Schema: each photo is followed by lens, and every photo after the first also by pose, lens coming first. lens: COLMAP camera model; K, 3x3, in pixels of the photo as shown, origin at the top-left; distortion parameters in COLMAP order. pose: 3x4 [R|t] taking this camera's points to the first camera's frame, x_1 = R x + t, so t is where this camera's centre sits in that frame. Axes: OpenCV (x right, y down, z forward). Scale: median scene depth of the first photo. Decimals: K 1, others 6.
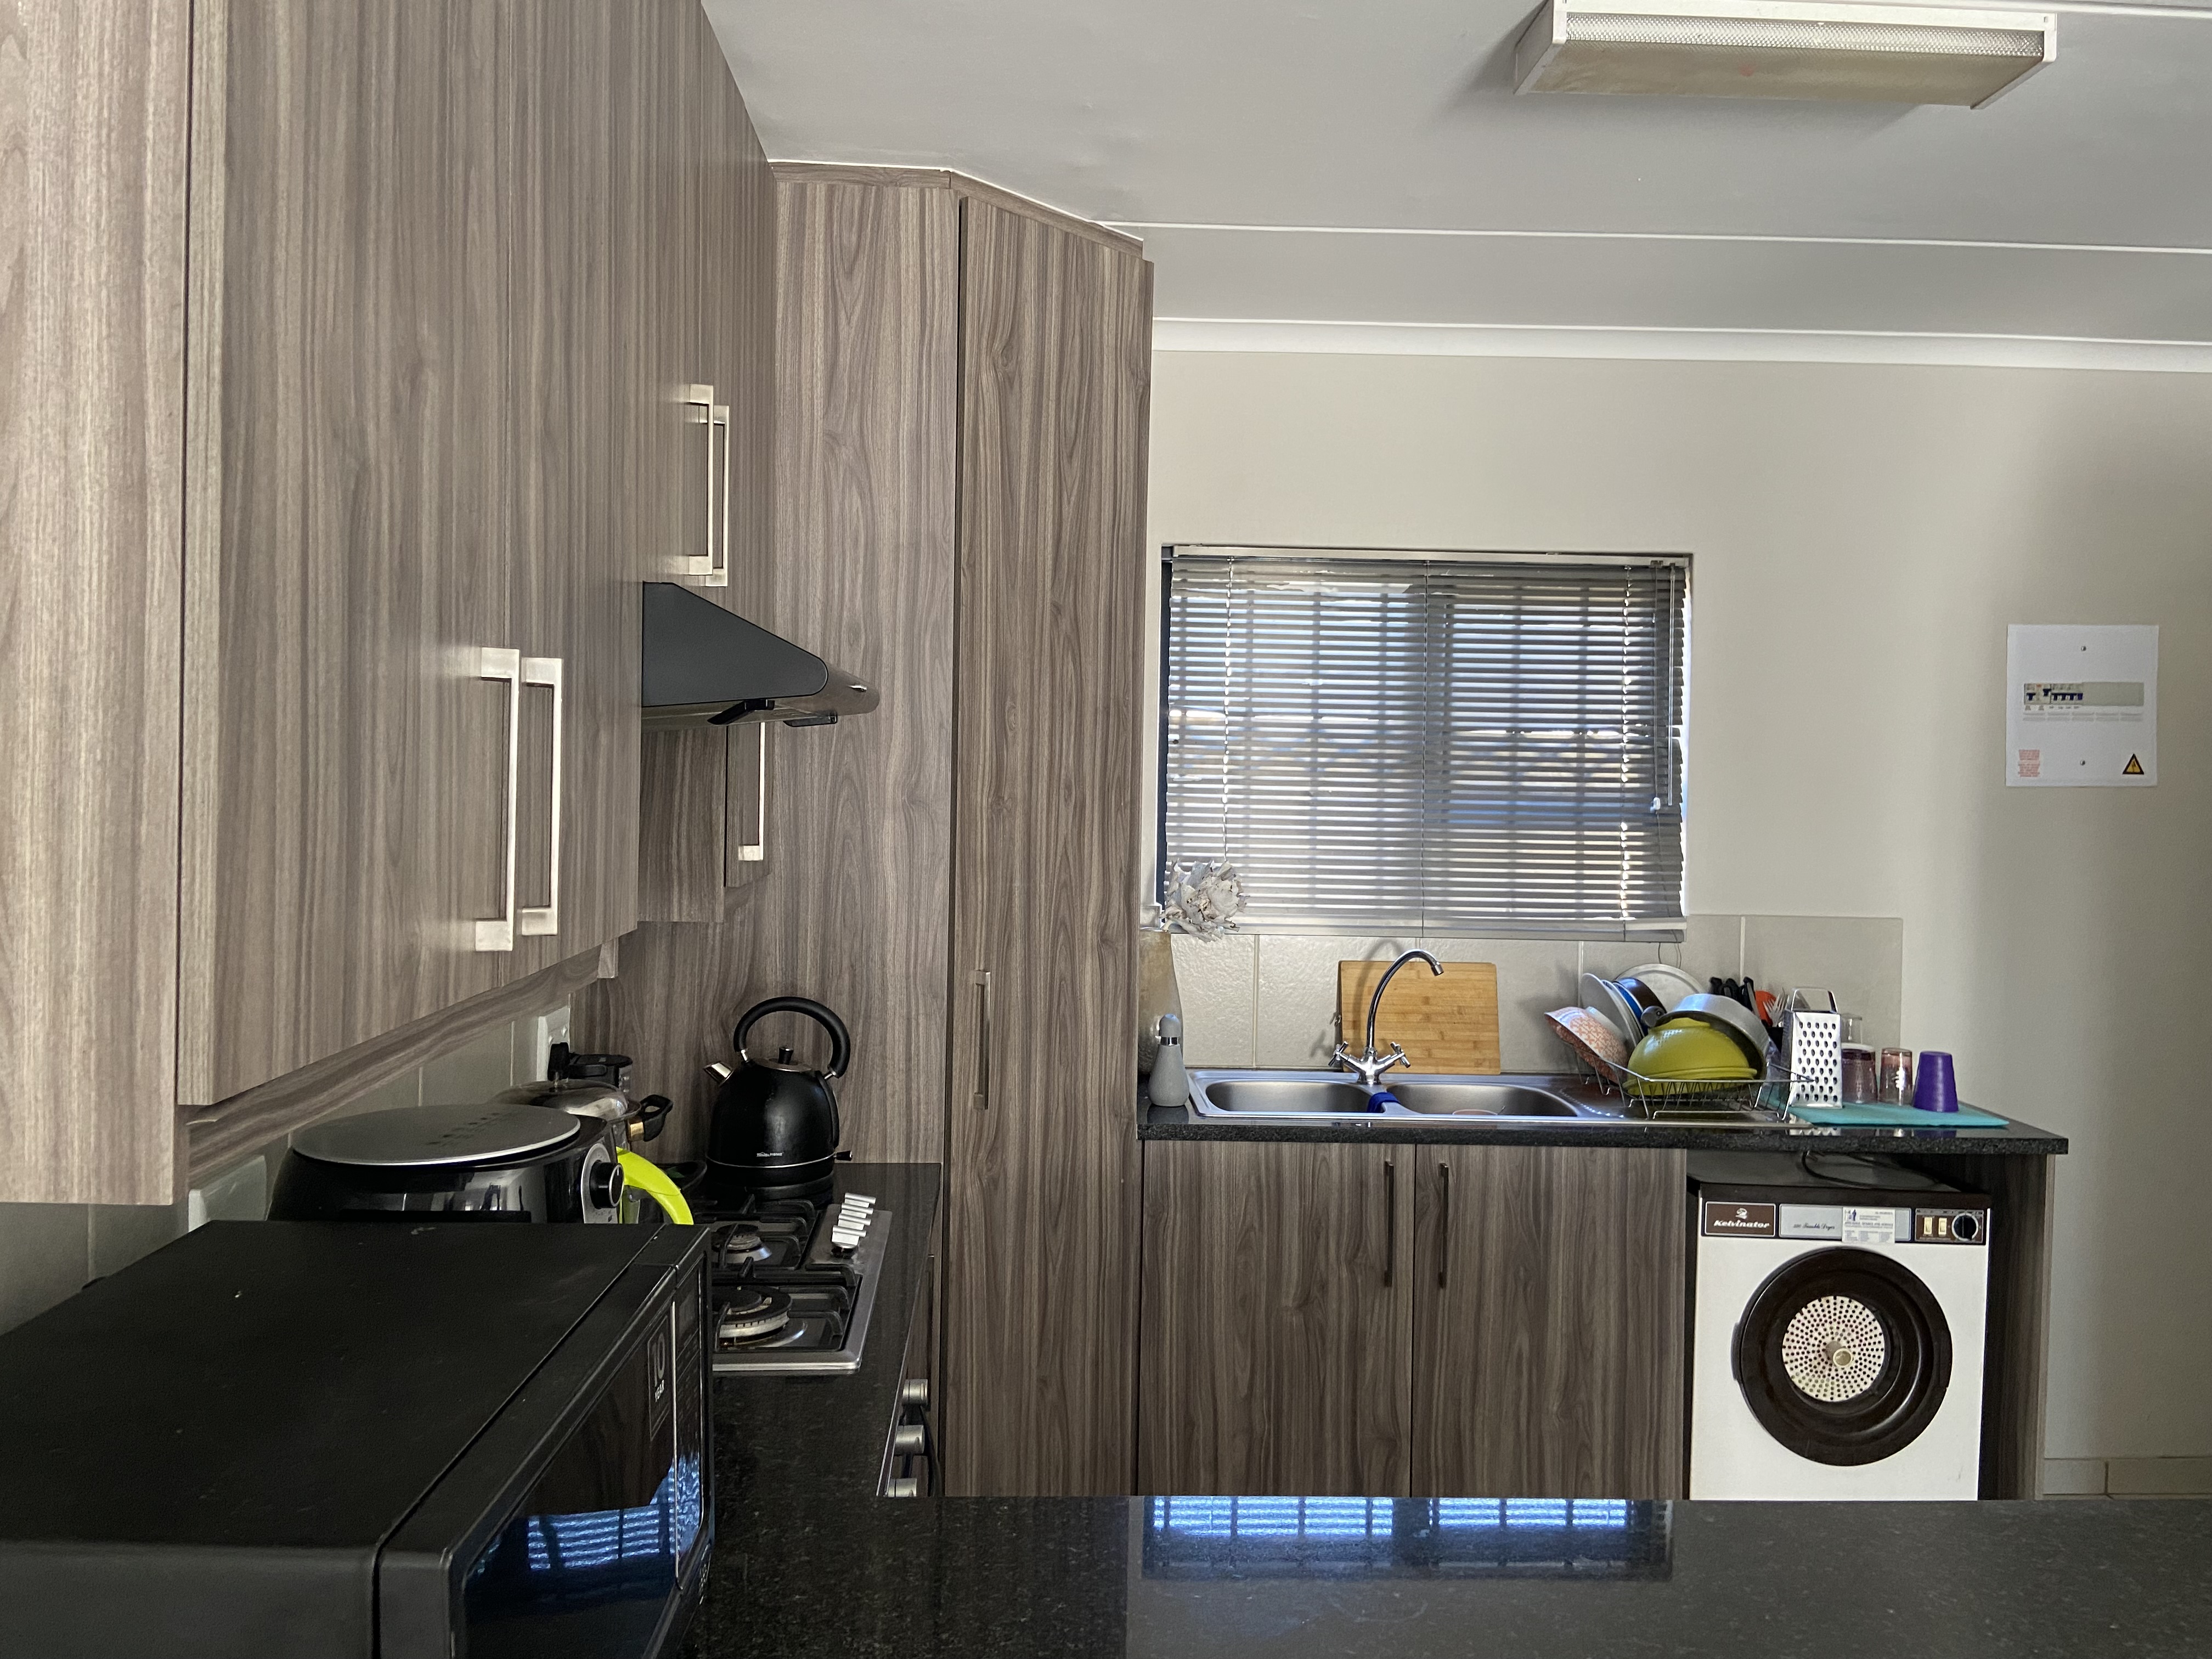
lens RADIAL K [[1668.3, 0, 1116.6], [0, 1668.3, 806.0], [0, 0, 1]] dist [0.080989, -0.090791]
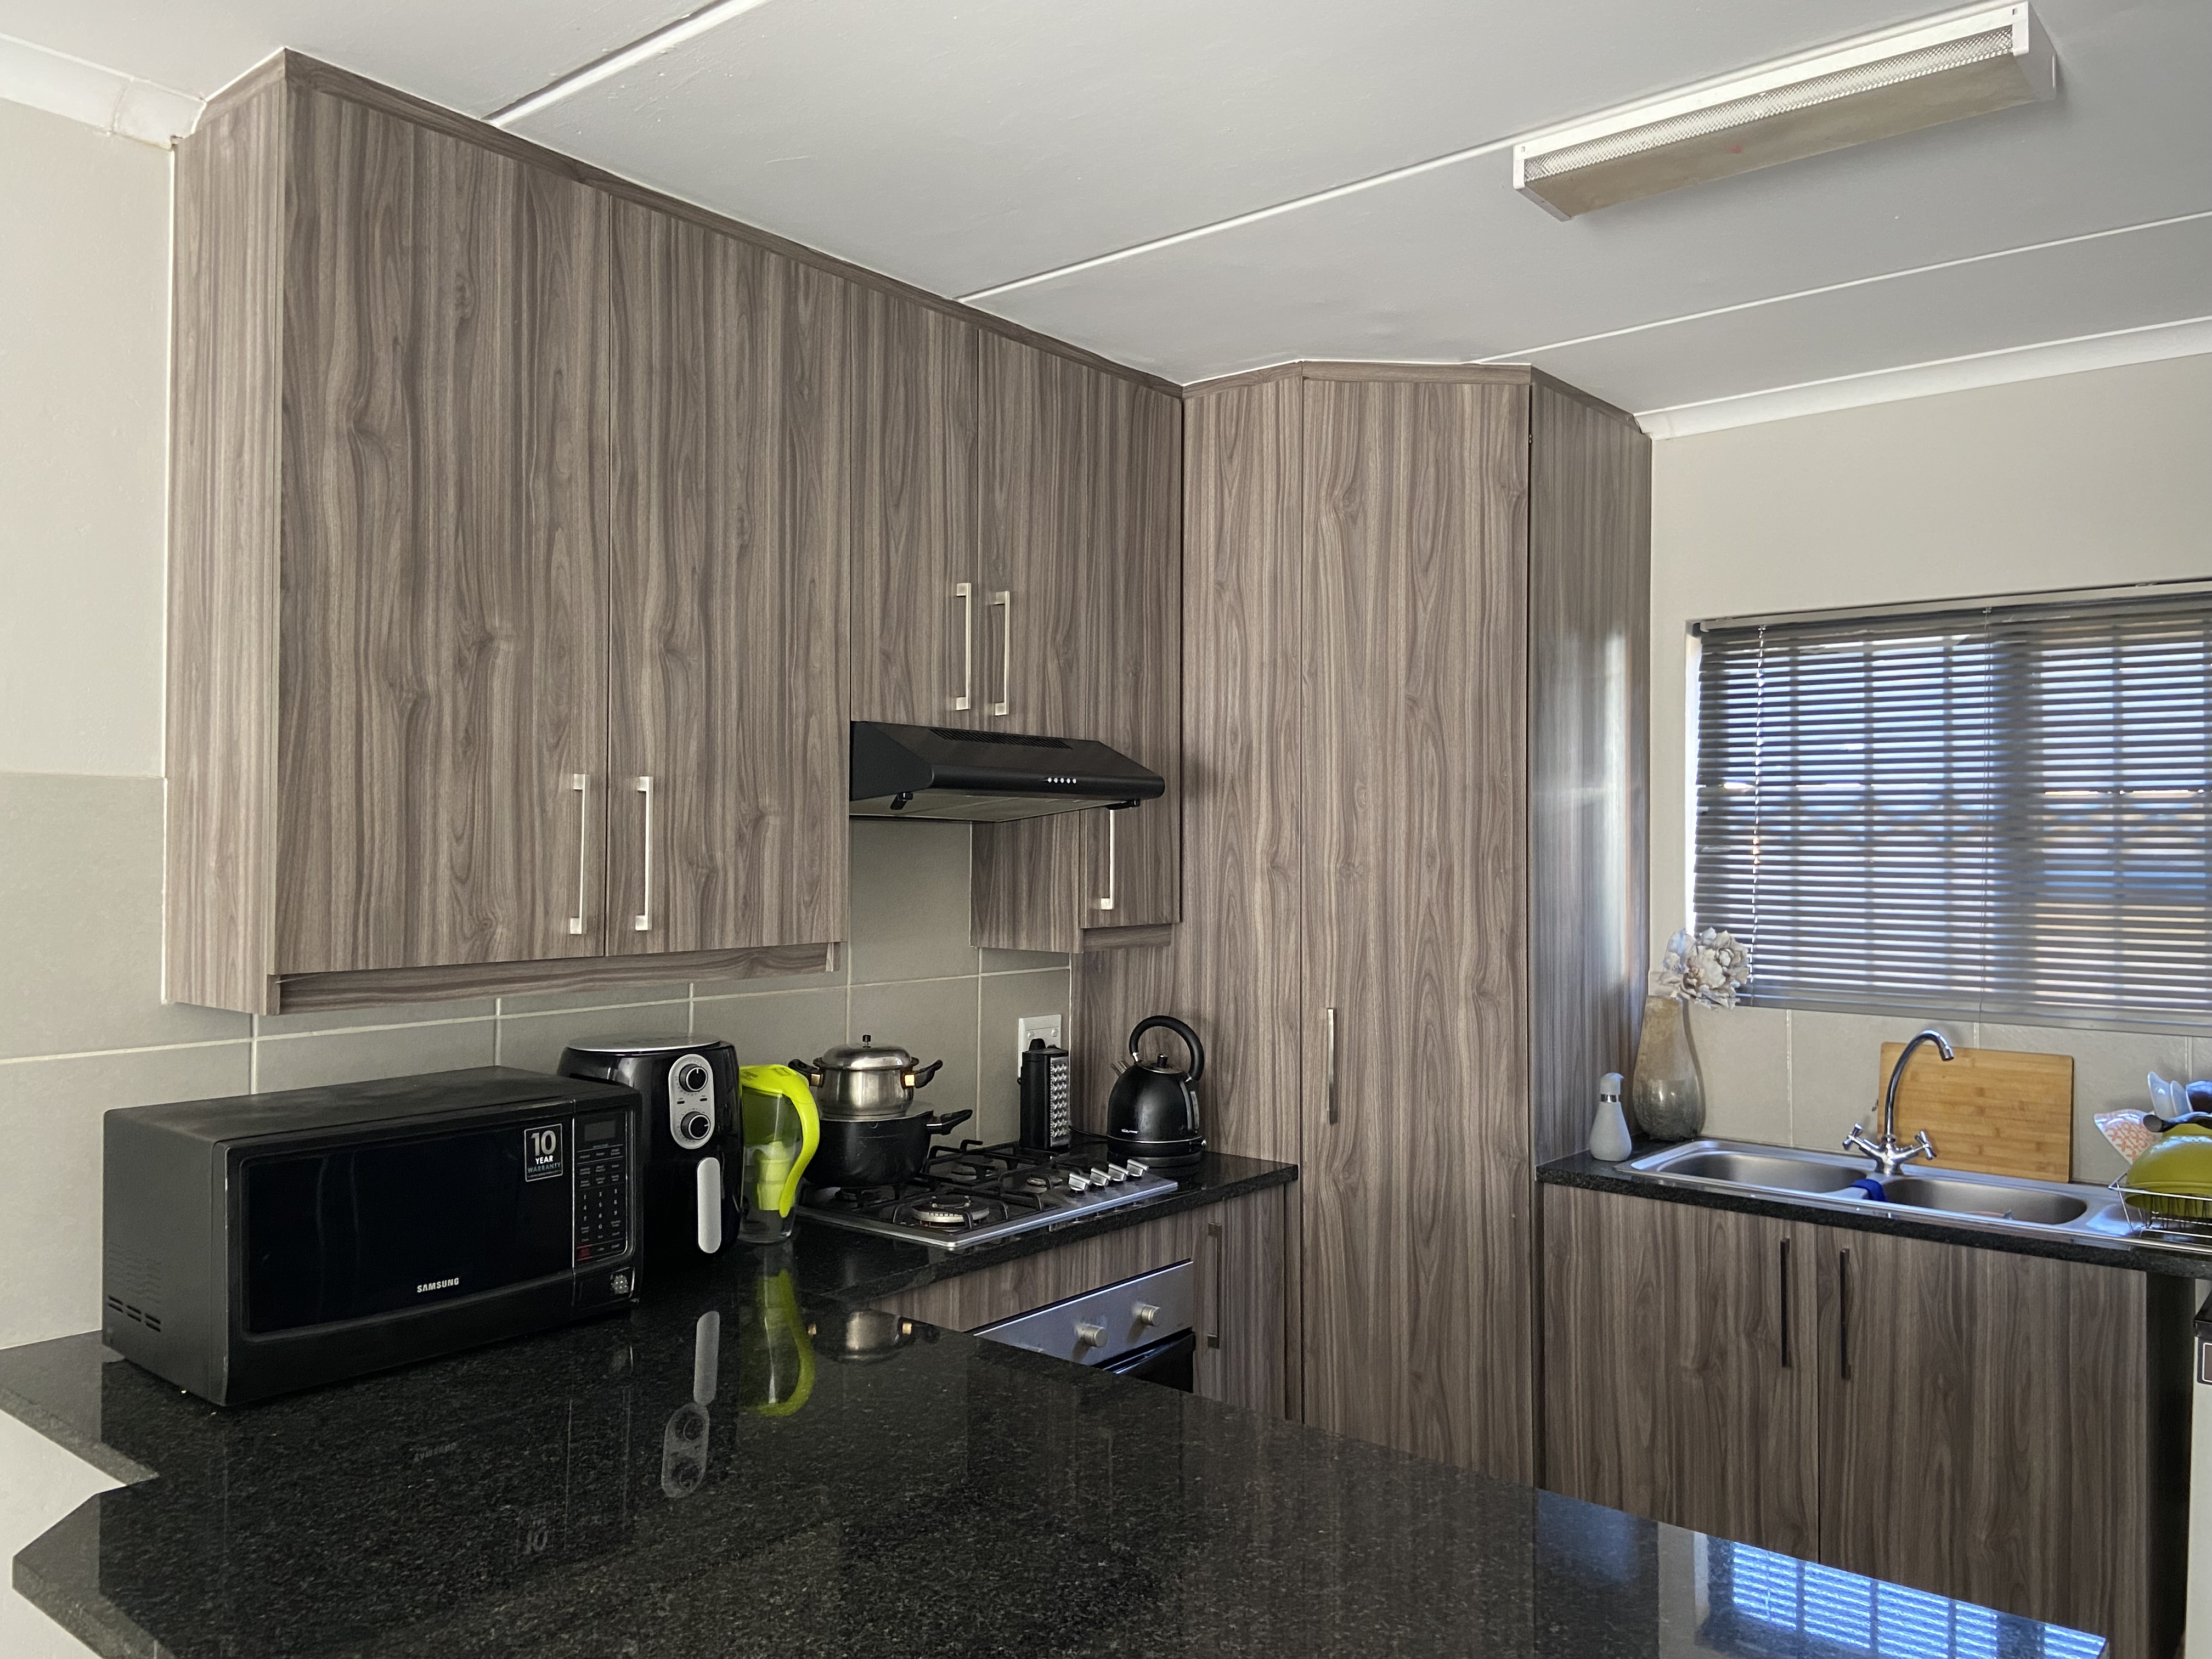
lens RADIAL K [[1668.3, 0, 1091.1], [0, 1668.3, 821.4], [0, 0, 1]] dist [0.080989, -0.090791]
pose [[0.739637, -0.024422, -0.672562, 0.557157], [-0.006823, 0.999018, -0.043780, 0.016807], [0.672971, 0.036970, 0.738744, -0.007909]]
